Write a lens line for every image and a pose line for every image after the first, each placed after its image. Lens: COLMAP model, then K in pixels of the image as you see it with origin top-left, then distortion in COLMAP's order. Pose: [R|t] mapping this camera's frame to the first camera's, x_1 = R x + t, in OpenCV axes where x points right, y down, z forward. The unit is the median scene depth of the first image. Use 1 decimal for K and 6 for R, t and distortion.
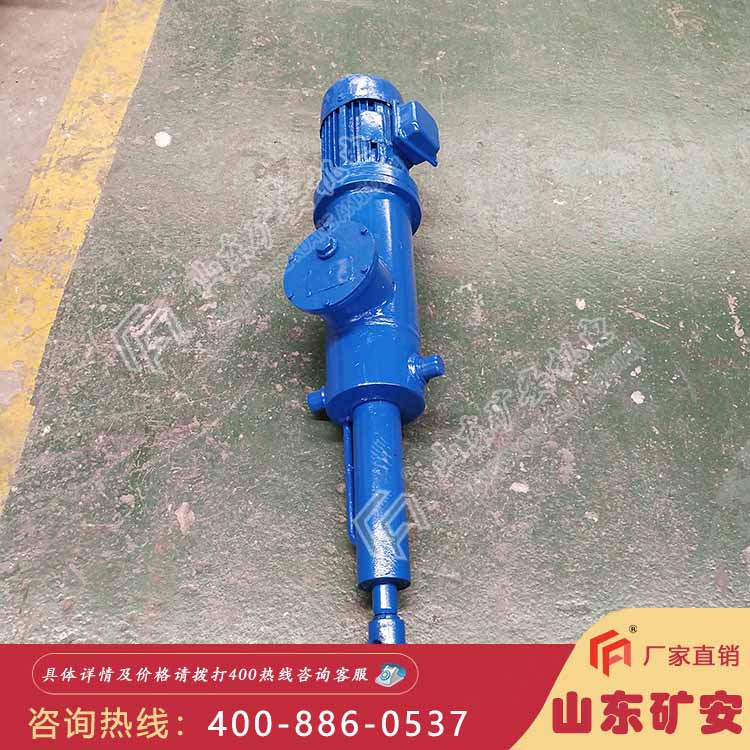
lens RADIAL K [[784.8, 0, 380.2], [0, 784.8, 369.9], [0, 0, 1]] dist [-0.043890, 0.100485]
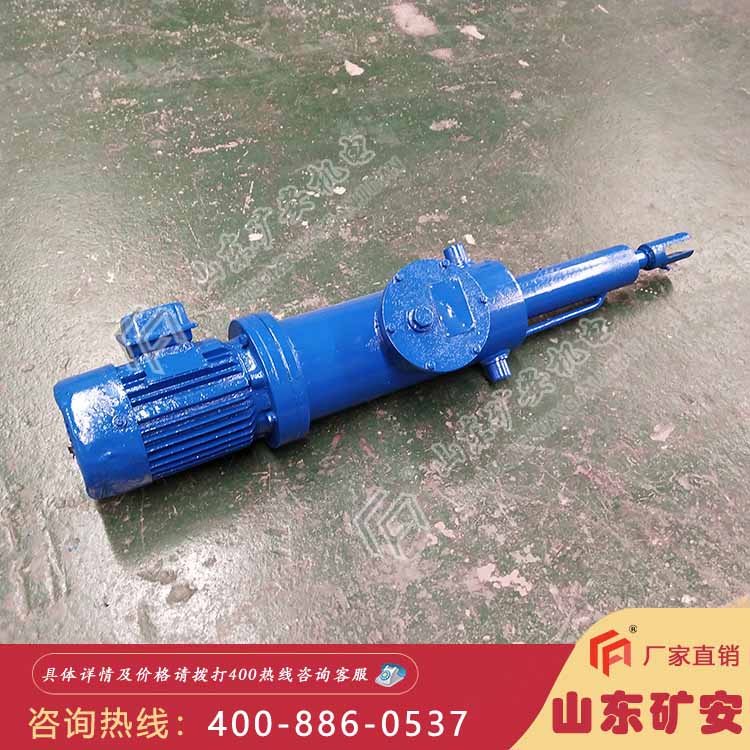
lens RADIAL K [[776.0, 0, 382.5], [0, 776.0, 373.1], [0, 0, 1]] dist [-0.038835, 0.086404]
pose [[-0.419233, -0.761948, 0.493639, -0.489149], [0.697119, 0.078159, 0.712683, -0.743115], [-0.581609, 0.642905, 0.498401, 0.576777]]
